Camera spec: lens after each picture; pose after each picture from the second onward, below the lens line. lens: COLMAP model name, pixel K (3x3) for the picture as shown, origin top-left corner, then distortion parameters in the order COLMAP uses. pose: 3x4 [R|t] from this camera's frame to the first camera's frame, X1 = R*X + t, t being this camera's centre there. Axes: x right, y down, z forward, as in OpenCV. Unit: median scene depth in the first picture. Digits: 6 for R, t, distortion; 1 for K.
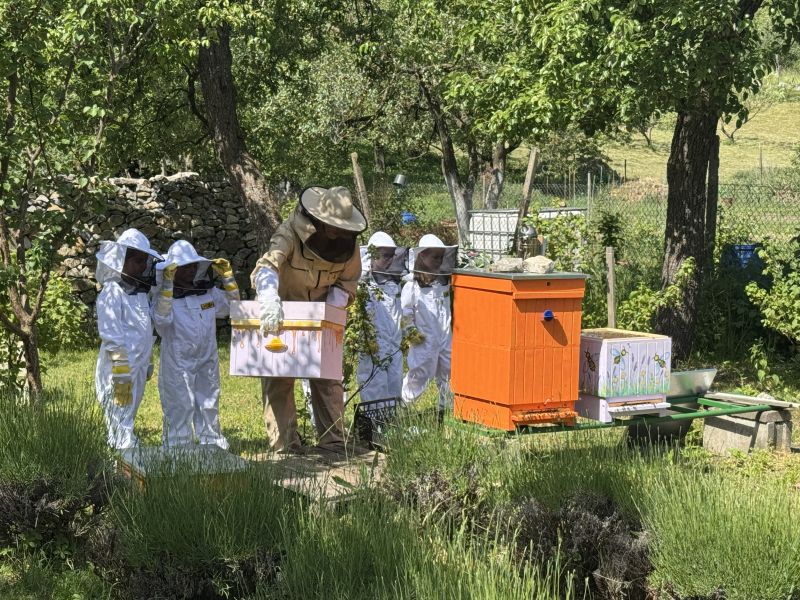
lens RADIAL K [[1585.3, 0, 401.0], [0, 1585.3, 297.8], [0, 0, 1]] dist [0.067260, 0.000000]
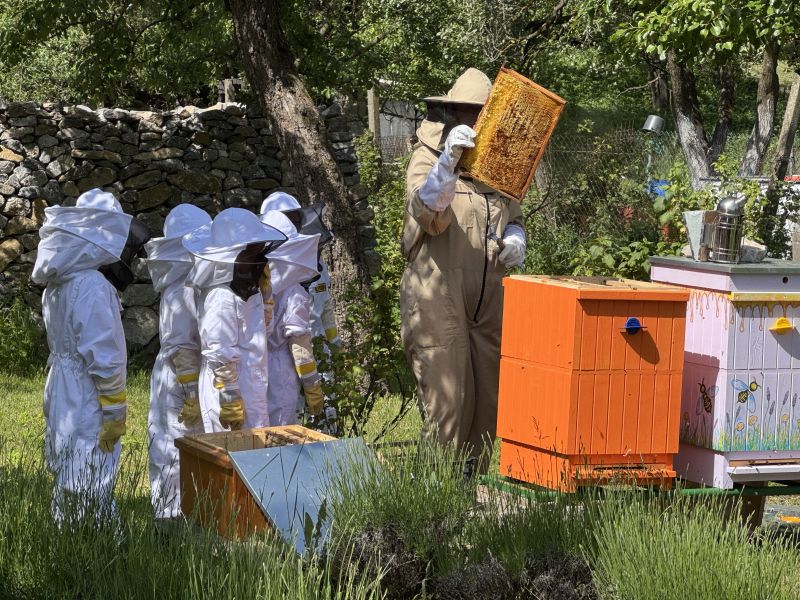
lens RADIAL K [[2977.3, 0, 399.5], [0, 2977.3, 300.9], [0, 0, 1]] dist [0.148313, 0.000000]
pose [[0.990954, 0.031280, -0.130503, 0.154783], [-0.033117, 0.999380, -0.011927, 0.018630], [0.130049, 0.016141, 0.991376, -0.264038]]
